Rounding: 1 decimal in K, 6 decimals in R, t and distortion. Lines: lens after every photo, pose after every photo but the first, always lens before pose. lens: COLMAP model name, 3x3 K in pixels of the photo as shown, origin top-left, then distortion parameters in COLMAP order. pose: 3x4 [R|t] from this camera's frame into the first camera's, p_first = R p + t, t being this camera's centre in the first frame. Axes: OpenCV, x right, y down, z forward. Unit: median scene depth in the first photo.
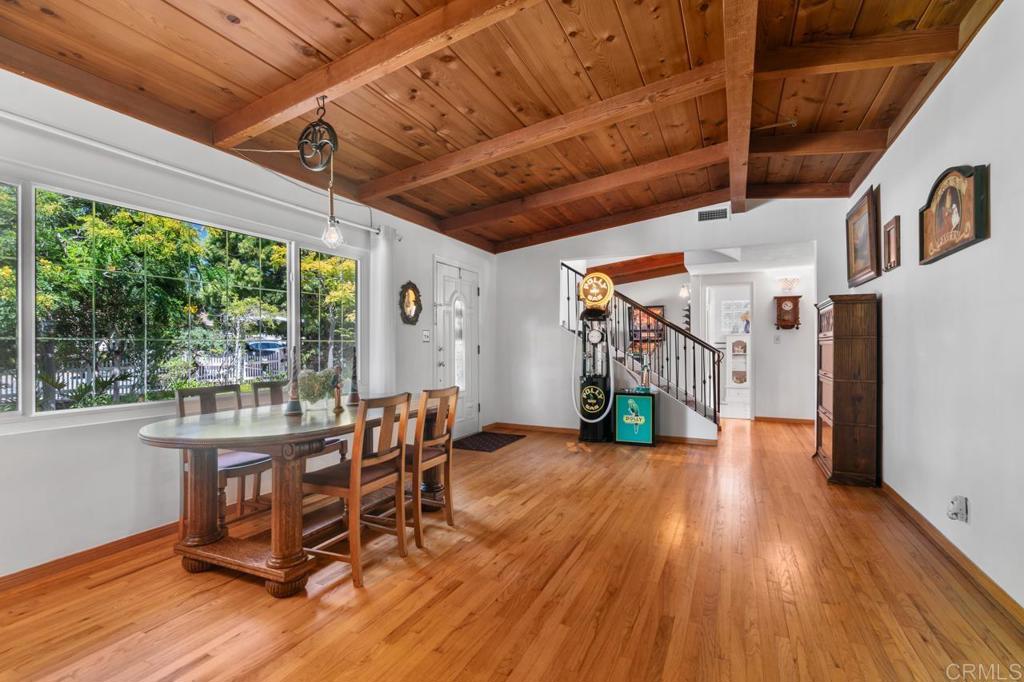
lens RADIAL K [[477.2, 0, 512.2], [0, 477.2, 344.0], [0, 0, 1]] dist [-0.005041, -0.000004]
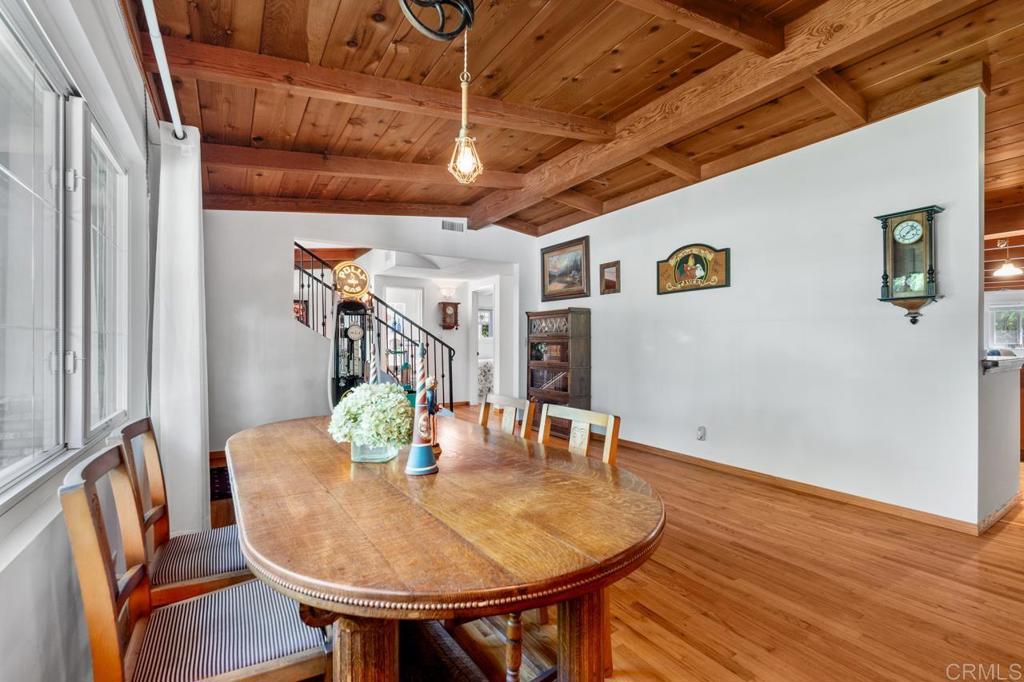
lens RADIAL K [[451.2, 0, 514.5], [0, 451.2, 342.7], [0, 0, 1]] dist [-0.008439, -0.000442]
pose [[0.532970, 0.001188, 0.846133, -0.405730], [-0.004229, 0.999990, 0.001259, 0.001155], [-0.846124, -0.004249, 0.532970, 0.314402]]
